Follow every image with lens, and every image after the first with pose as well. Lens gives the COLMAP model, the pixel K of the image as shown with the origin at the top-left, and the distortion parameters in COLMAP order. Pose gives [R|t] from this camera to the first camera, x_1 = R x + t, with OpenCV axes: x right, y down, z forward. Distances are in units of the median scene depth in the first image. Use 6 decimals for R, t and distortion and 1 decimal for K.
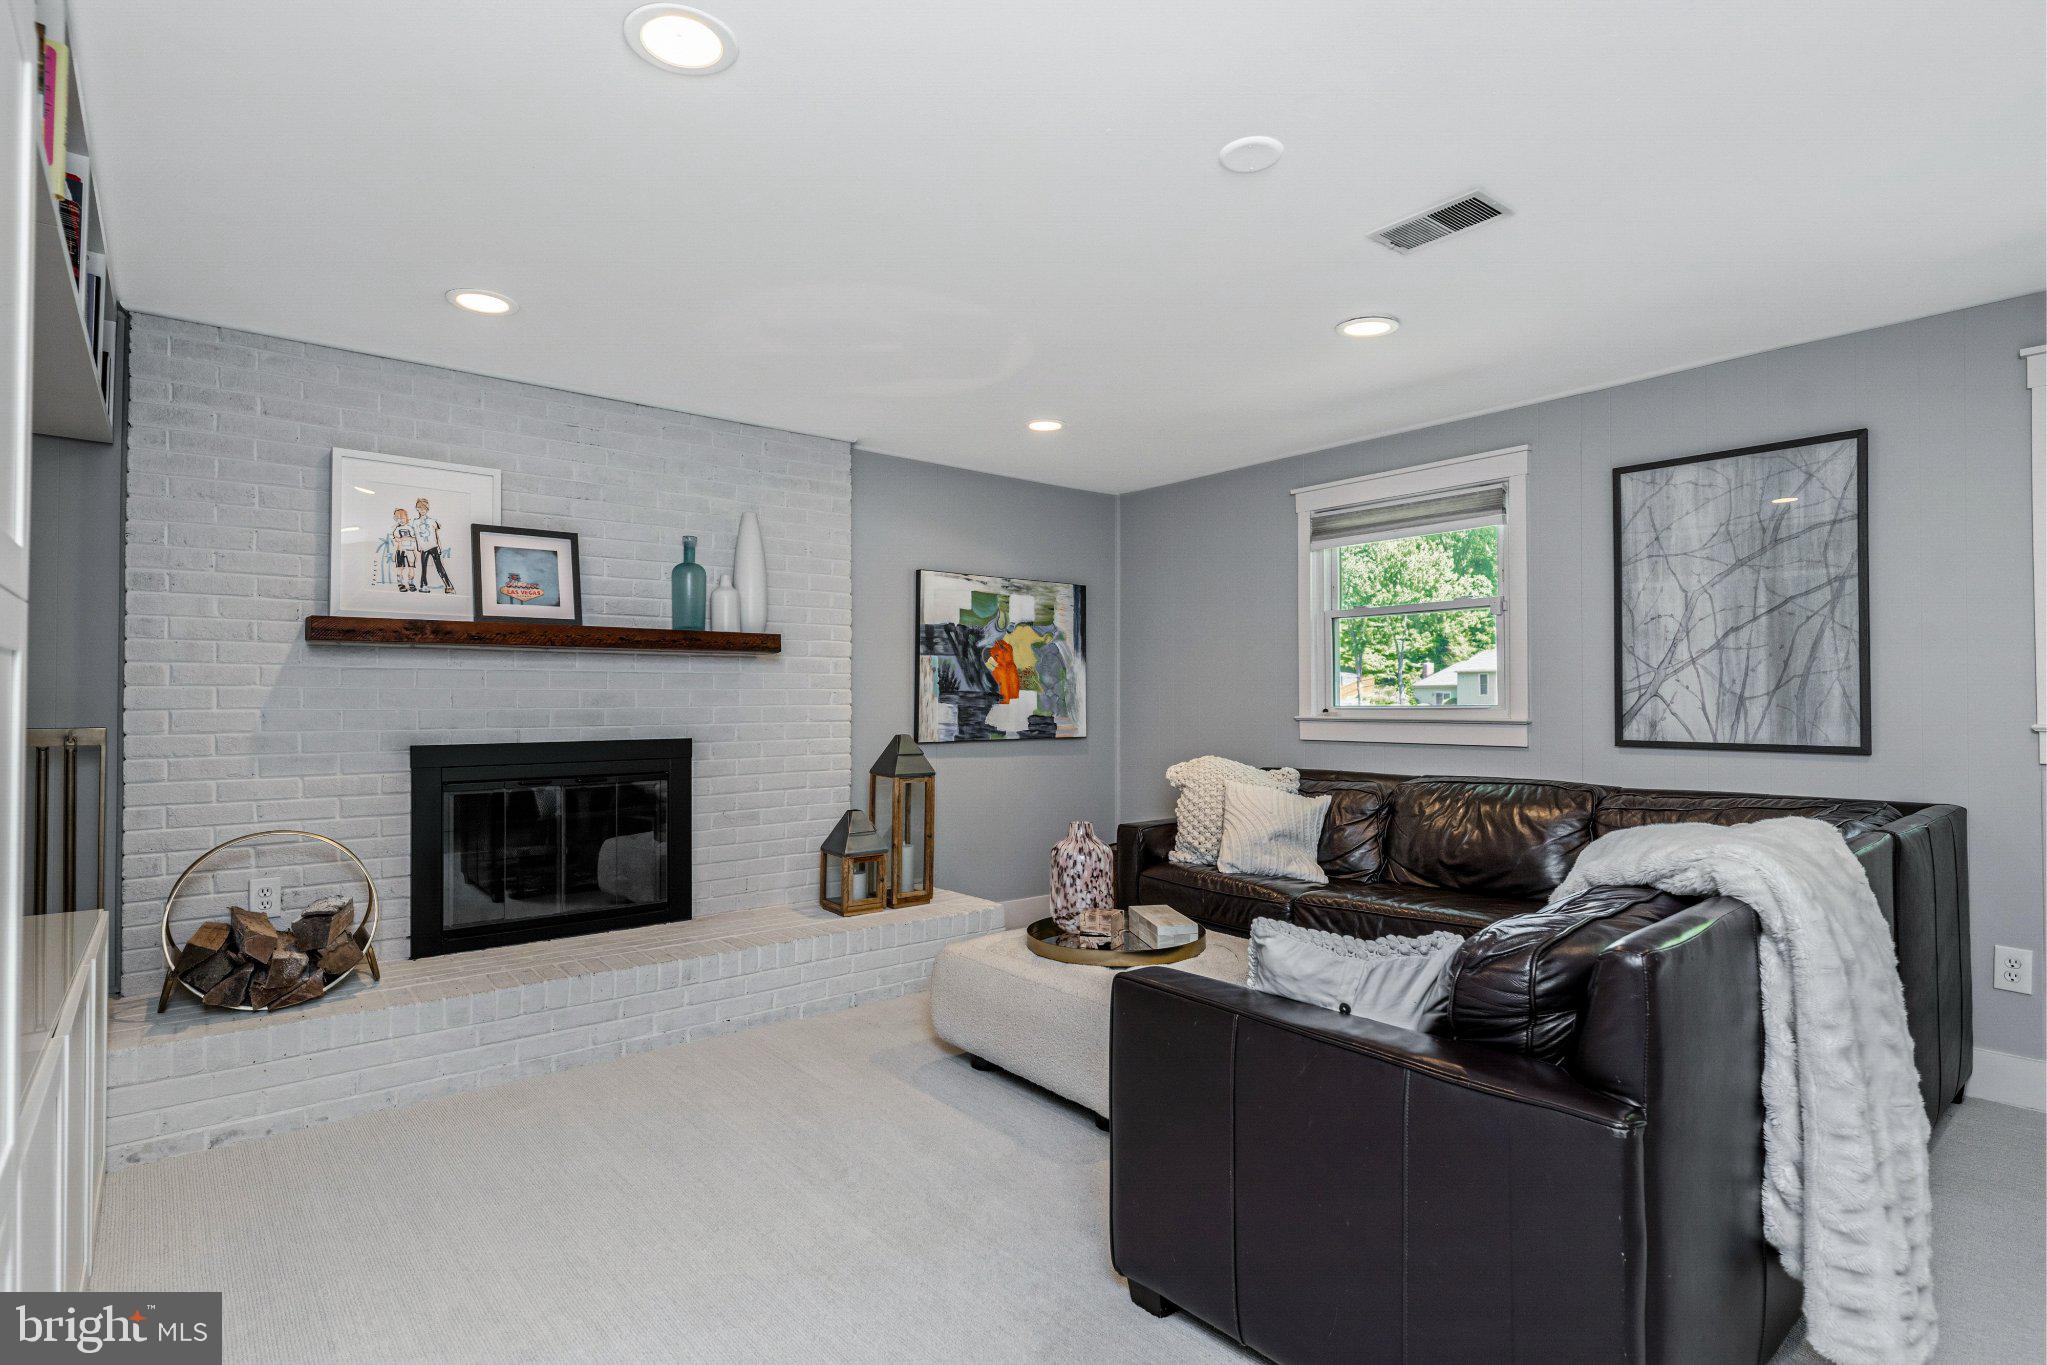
lens RADIAL K [[1036.7, 0, 1028.2], [0, 1036.7, 684.1], [0, 0, 1]] dist [-0.001238, 0.000205]
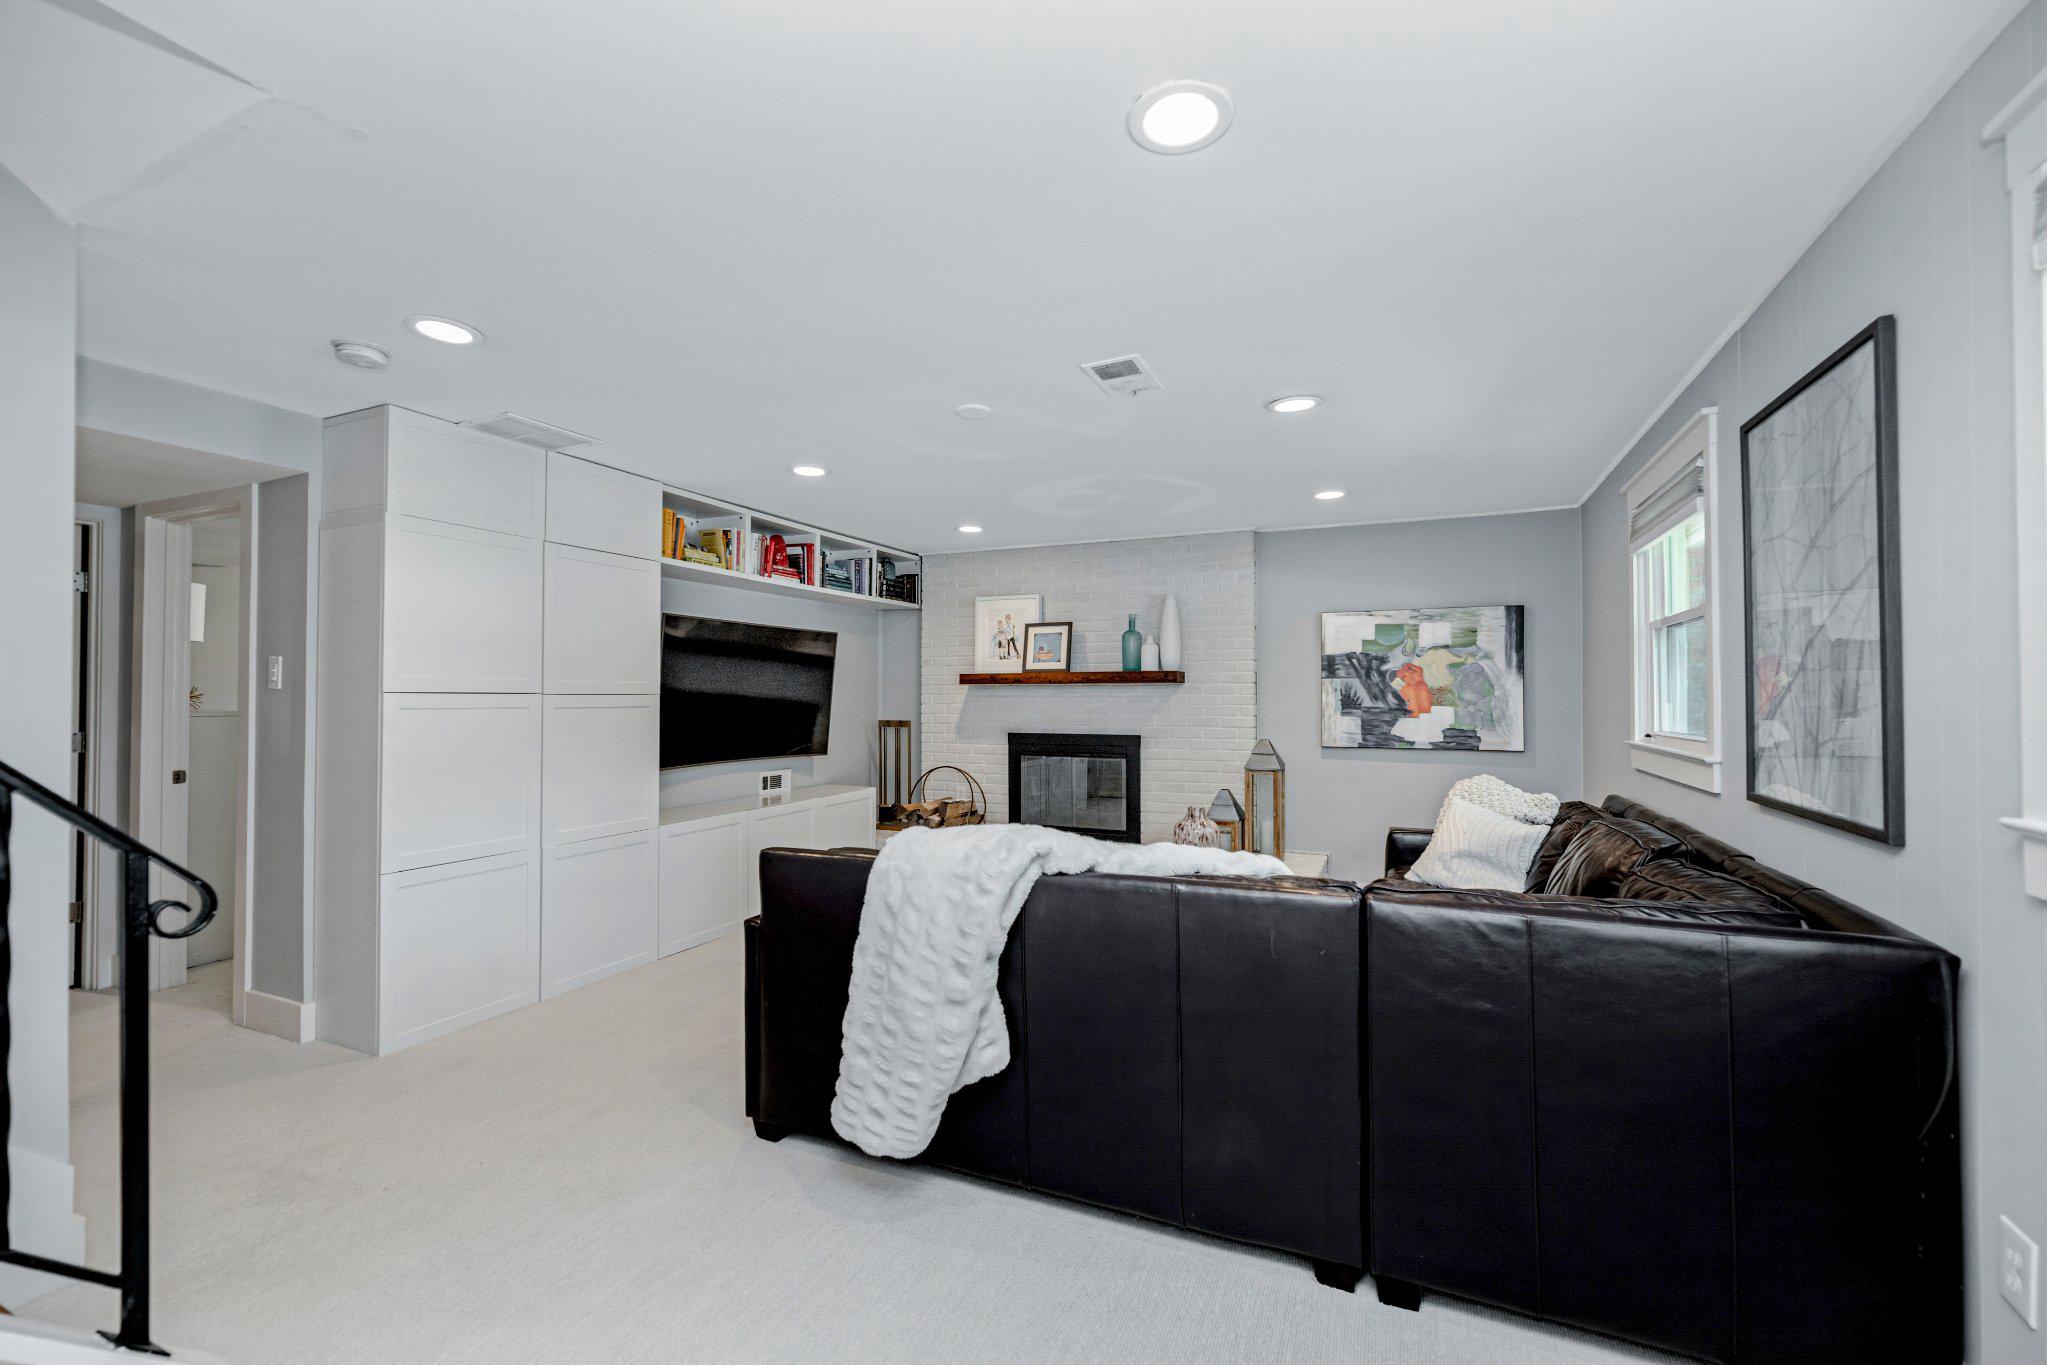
lens RADIAL K [[858.4, 0, 1026.0], [0, 858.4, 684.1], [0, 0, 1]] dist [-0.000981, -0.000048]
pose [[0.426794, -0.010569, -0.904287, 0.682742], [0.013914, 0.999890, -0.005119, -0.020427], [0.904242, -0.010397, 0.426894, 0.202827]]
